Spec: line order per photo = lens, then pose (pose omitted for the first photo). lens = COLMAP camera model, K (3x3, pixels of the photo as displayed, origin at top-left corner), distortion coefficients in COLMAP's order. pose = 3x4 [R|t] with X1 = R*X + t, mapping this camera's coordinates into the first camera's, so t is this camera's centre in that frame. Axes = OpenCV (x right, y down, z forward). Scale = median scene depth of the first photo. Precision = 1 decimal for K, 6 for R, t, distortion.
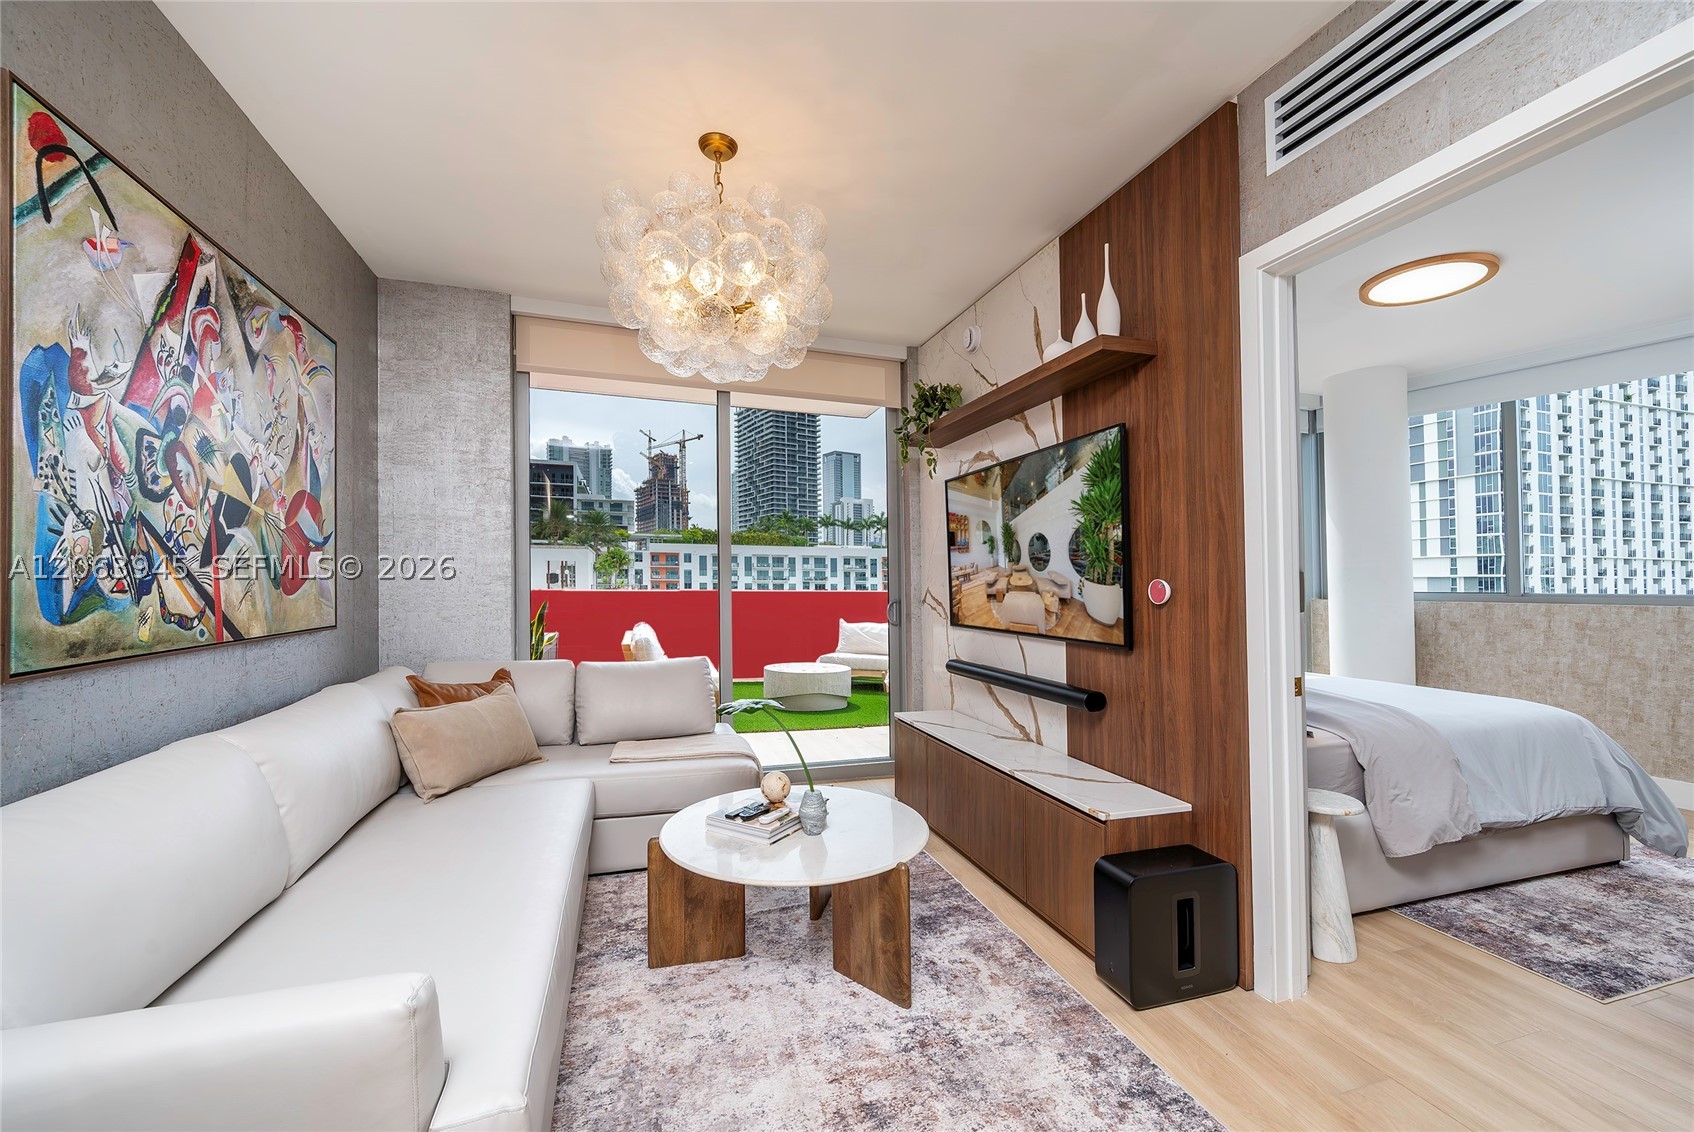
lens RADIAL K [[693.8, 0, 847.0], [0, 693.8, 566.0], [0, 0, 1]] dist [-0.024986, 0.000105]
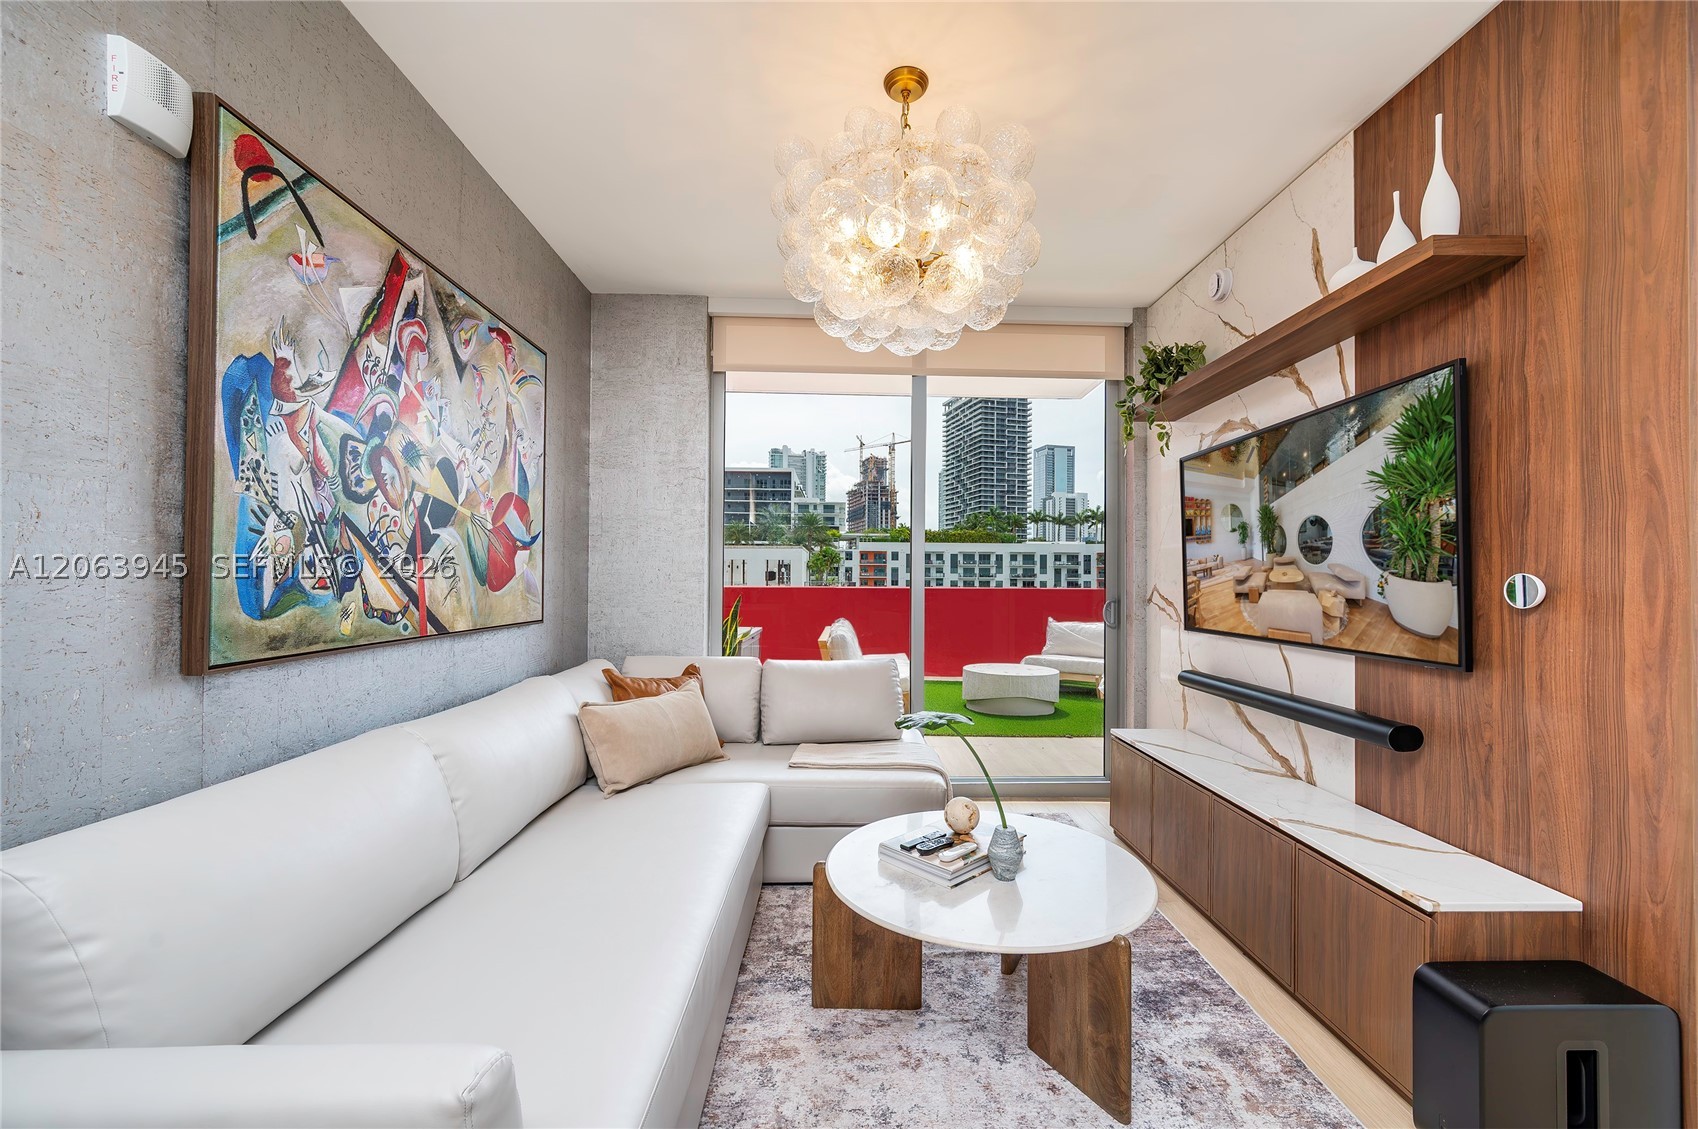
lens RADIAL K [[675.4, 0, 815.9], [0, 675.4, 606.7], [0, 0, 1]] dist [0.000792, 0.000263]
pose [[0.941546, 0.012775, -0.336642, 0.006360], [0.008690, 0.998027, 0.062180, 0.004958], [0.336772, -0.061471, 0.939578, 0.159968]]
